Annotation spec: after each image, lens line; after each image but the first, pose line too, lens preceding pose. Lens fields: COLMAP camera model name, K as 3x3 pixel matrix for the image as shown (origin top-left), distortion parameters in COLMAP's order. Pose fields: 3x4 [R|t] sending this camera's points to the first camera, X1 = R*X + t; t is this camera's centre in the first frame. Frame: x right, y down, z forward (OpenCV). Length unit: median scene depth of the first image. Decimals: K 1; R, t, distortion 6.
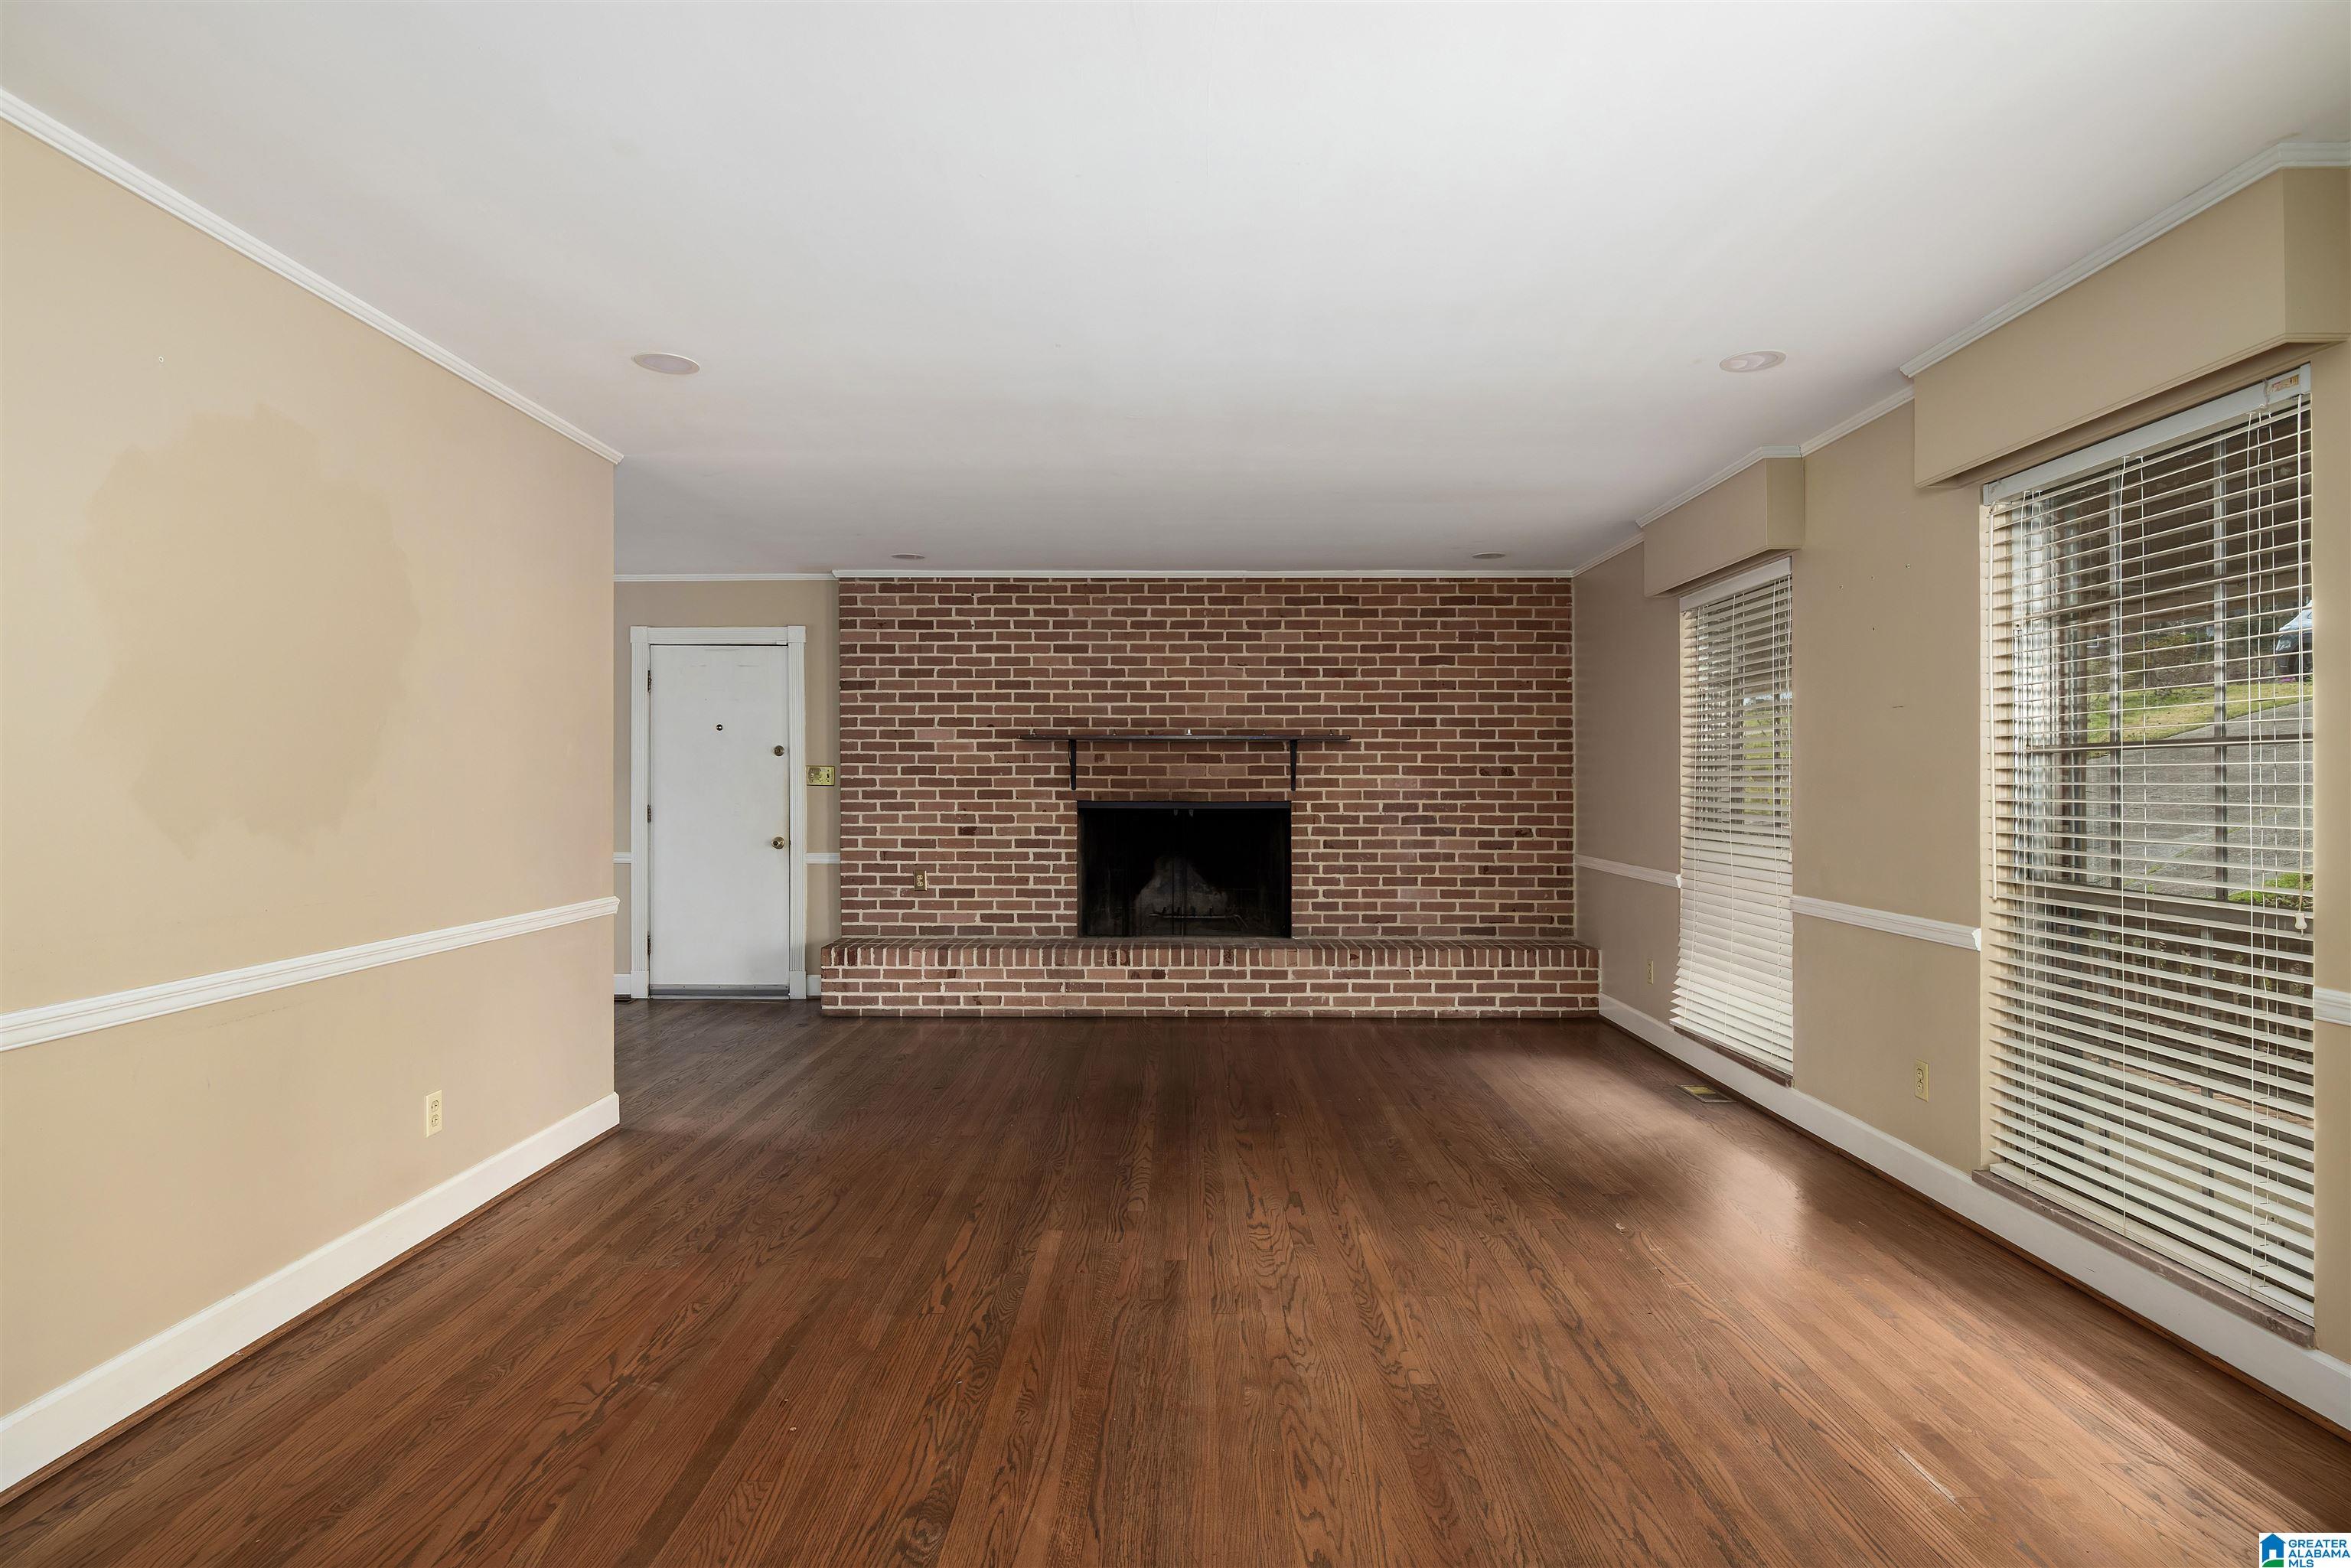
lens RADIAL K [[1267.1, 0, 1175.5], [0, 1267.1, 784.0], [0, 0, 1]] dist [-0.000268, 0.000278]
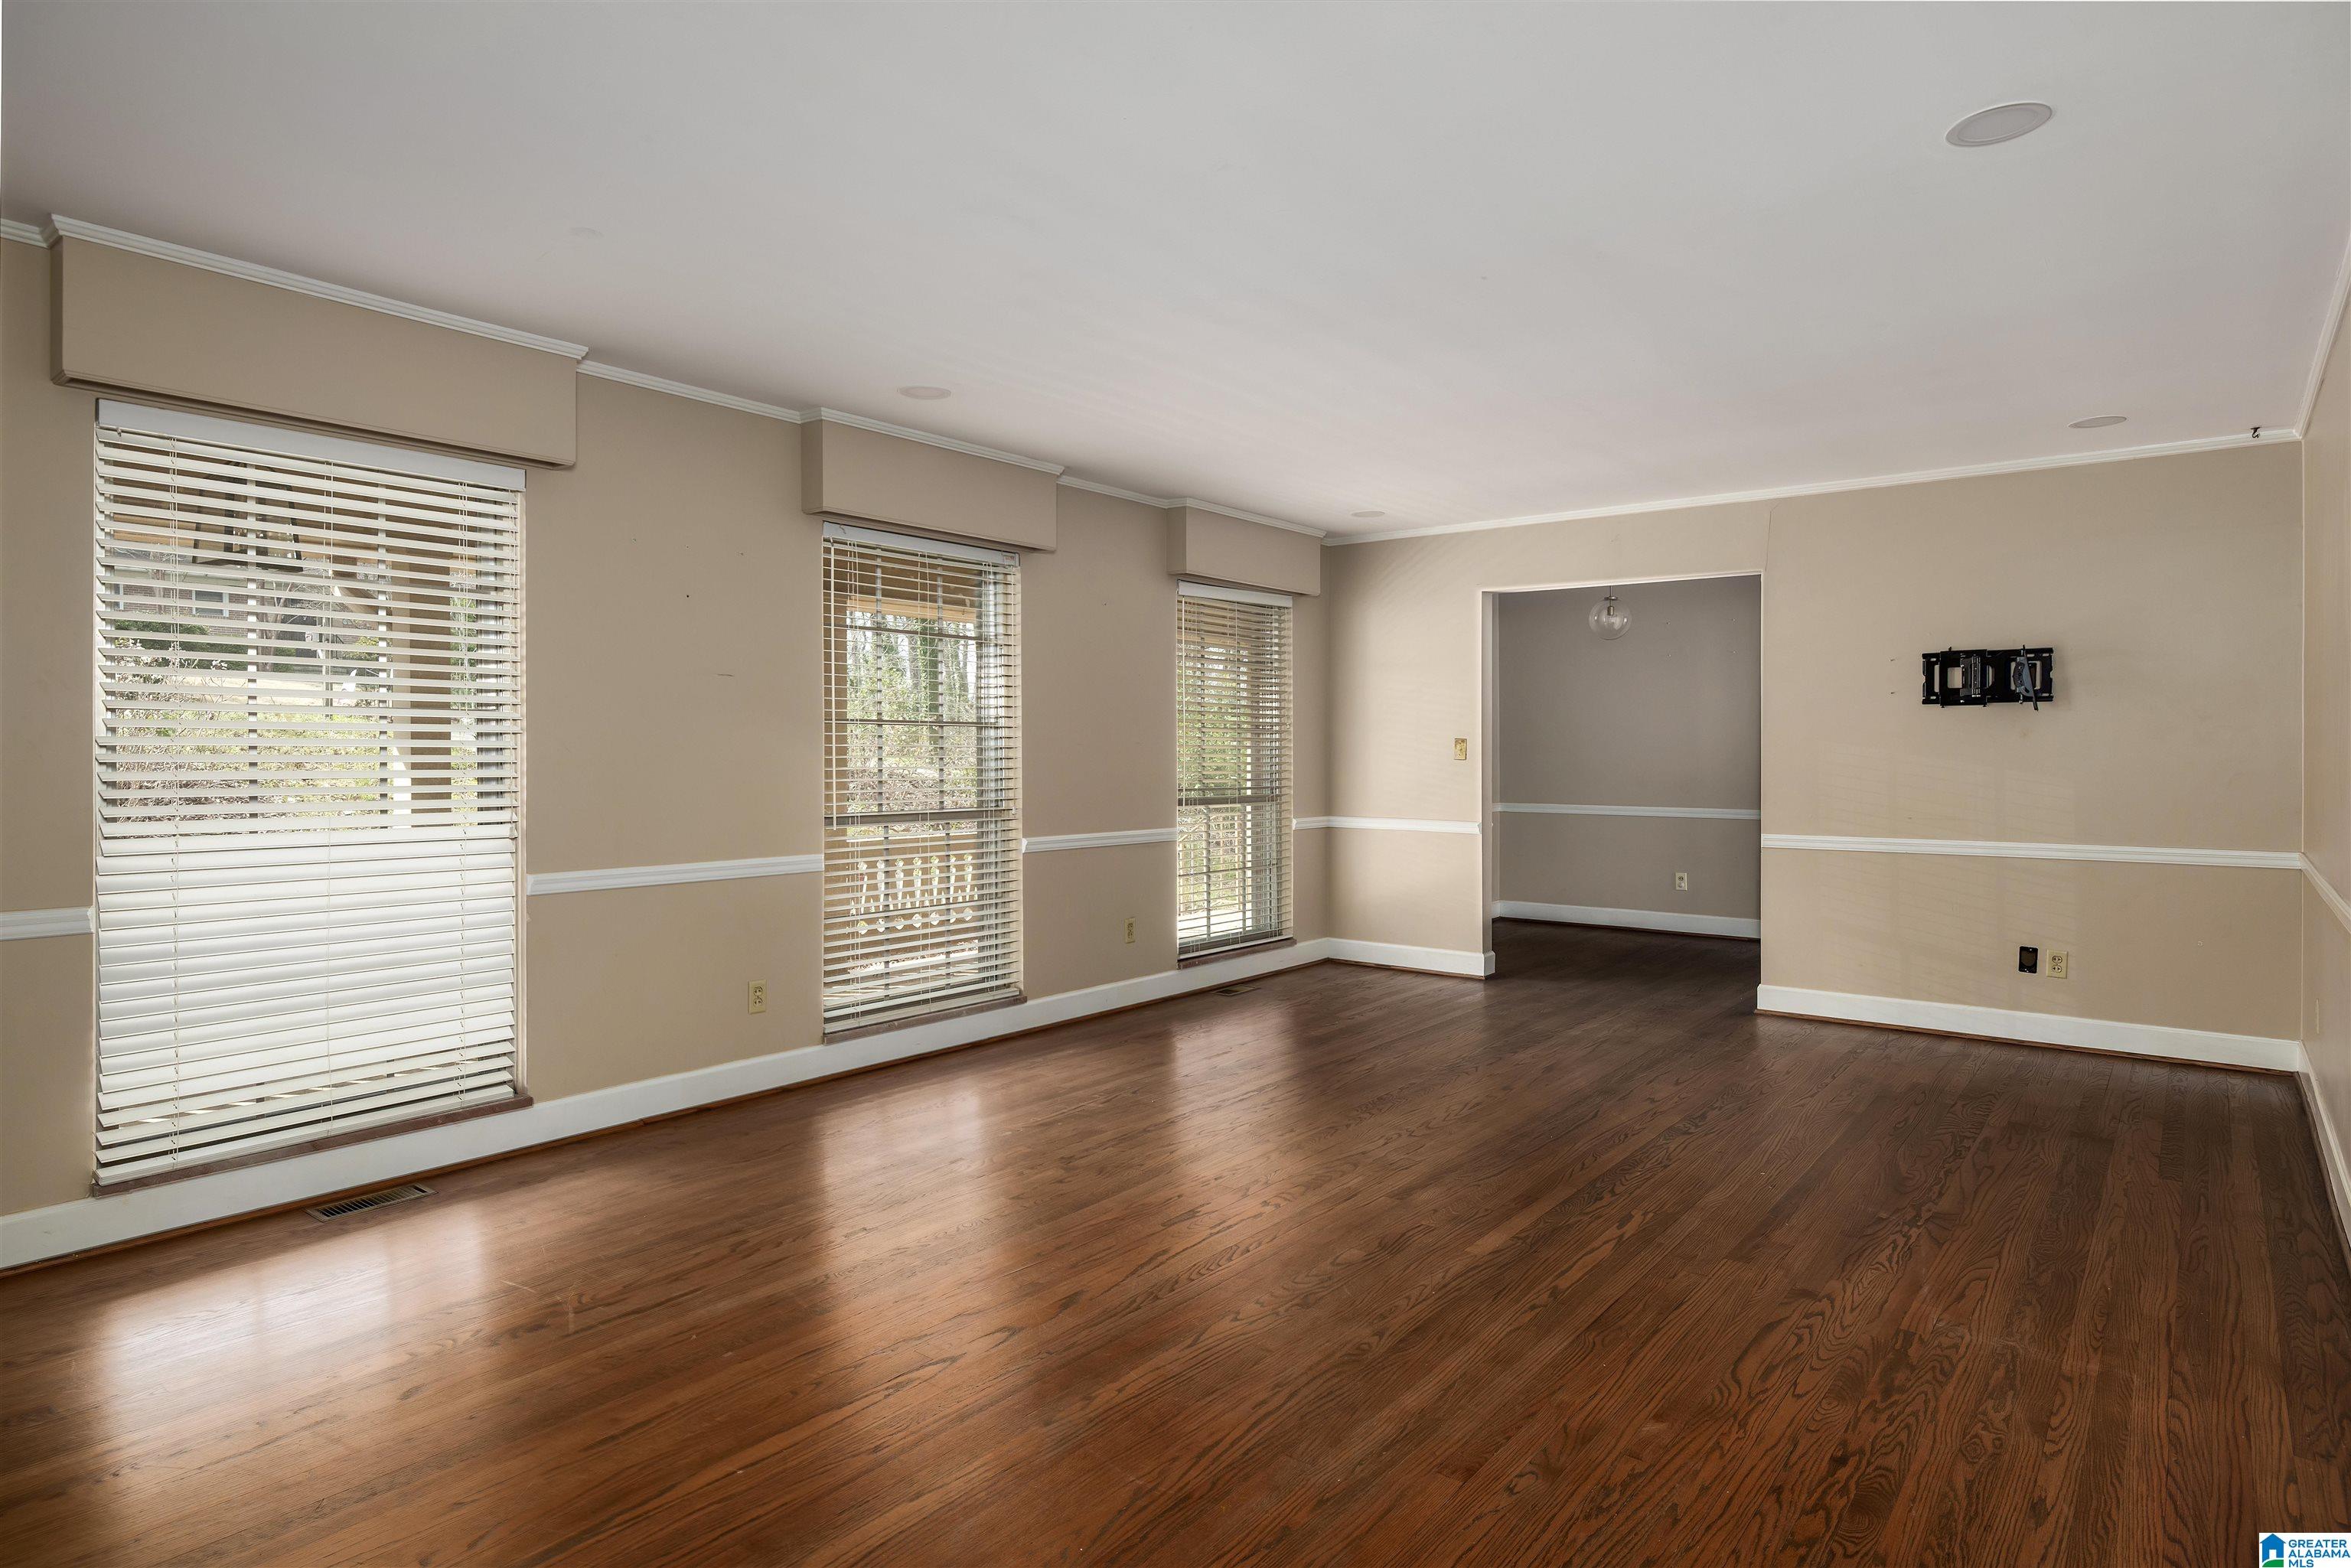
lens RADIAL K [[1288.1, 0, 1167.5], [0, 1288.1, 753.6], [0, 0, 1]] dist [0.001842, 0.000131]
pose [[-0.784823, -0.004312, 0.619705, -0.238752], [-0.003322, 0.999991, 0.002751, 0.002363], [-0.619711, 0.000101, -0.784830, 0.908835]]
